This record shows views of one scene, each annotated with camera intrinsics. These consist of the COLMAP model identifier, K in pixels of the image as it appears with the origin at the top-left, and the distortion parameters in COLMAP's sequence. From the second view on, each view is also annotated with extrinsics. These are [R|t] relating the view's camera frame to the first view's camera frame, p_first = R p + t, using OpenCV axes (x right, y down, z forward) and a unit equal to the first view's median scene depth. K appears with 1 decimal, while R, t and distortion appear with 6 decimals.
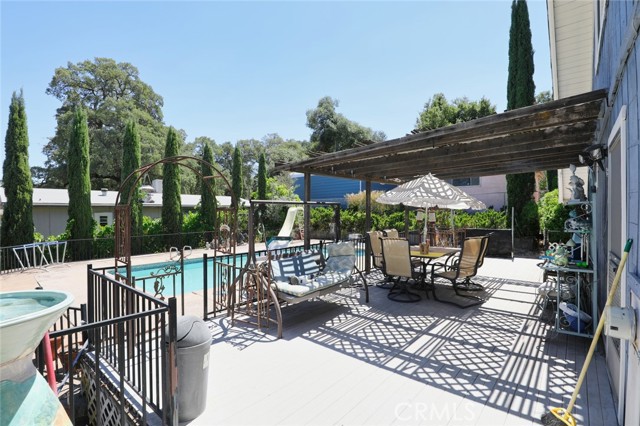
lens RADIAL K [[298.9, 0, 320.0], [0, 298.9, 213.0], [0, 0, 1]] dist [-0.004635, -0.000584]
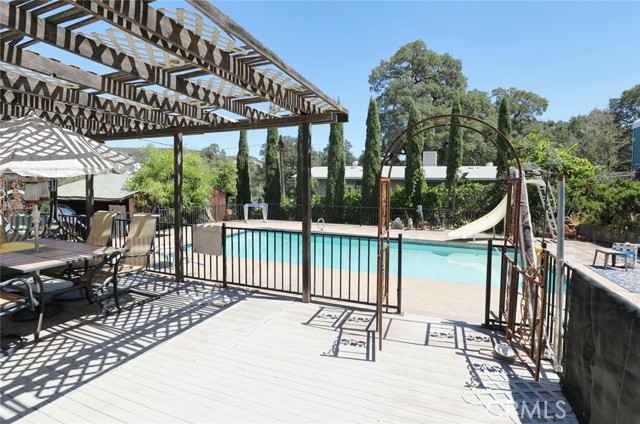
lens RADIAL K [[316.9, 0, 321.0], [0, 316.9, 184.3], [0, 0, 1]] dist [-0.011418, -0.001133]
pose [[0.332102, 0.008472, -0.943205, 0.504834], [-0.018448, 0.999827, 0.002485, -0.006808], [0.943063, 0.016575, 0.332201, 0.595831]]
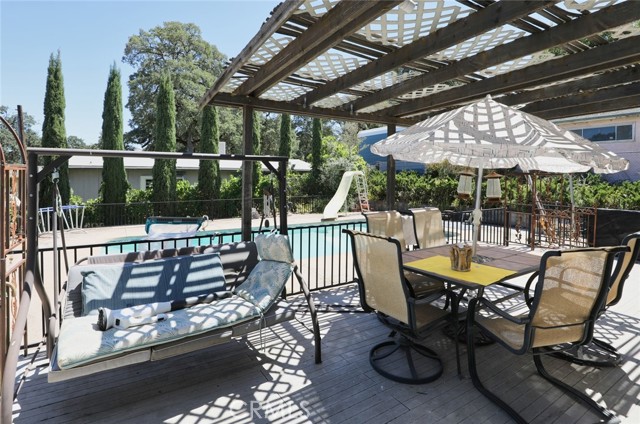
lens RADIAL K [[316.9, 0, 321.0], [0, 316.9, 184.3], [0, 0, 1]] dist [-0.011418, -0.001133]
pose [[0.953323, 0.016806, -0.301484, 0.146742], [-0.011600, 0.999751, 0.019051, 0.000516], [0.301729, -0.014665, 0.953281, 0.242633]]
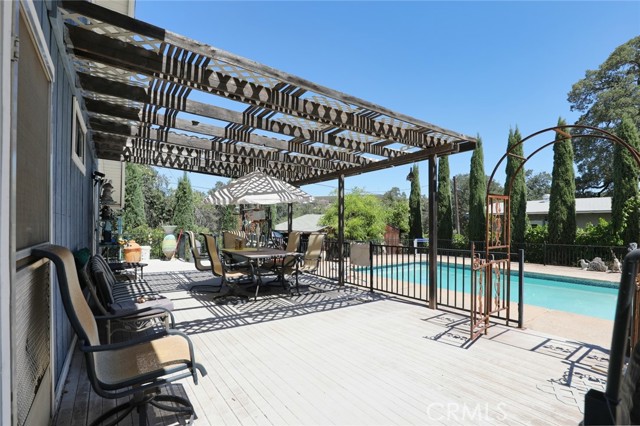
lens RADIAL K [[298.9, 0, 320.0], [0, 298.9, 213.0], [0, 0, 1]] dist [-0.004635, -0.000584]
pose [[-0.228551, -0.028333, -0.973120, 0.570354], [-0.011474, 0.999585, -0.026409, 0.011913], [0.973464, 0.005130, -0.228781, 0.639838]]
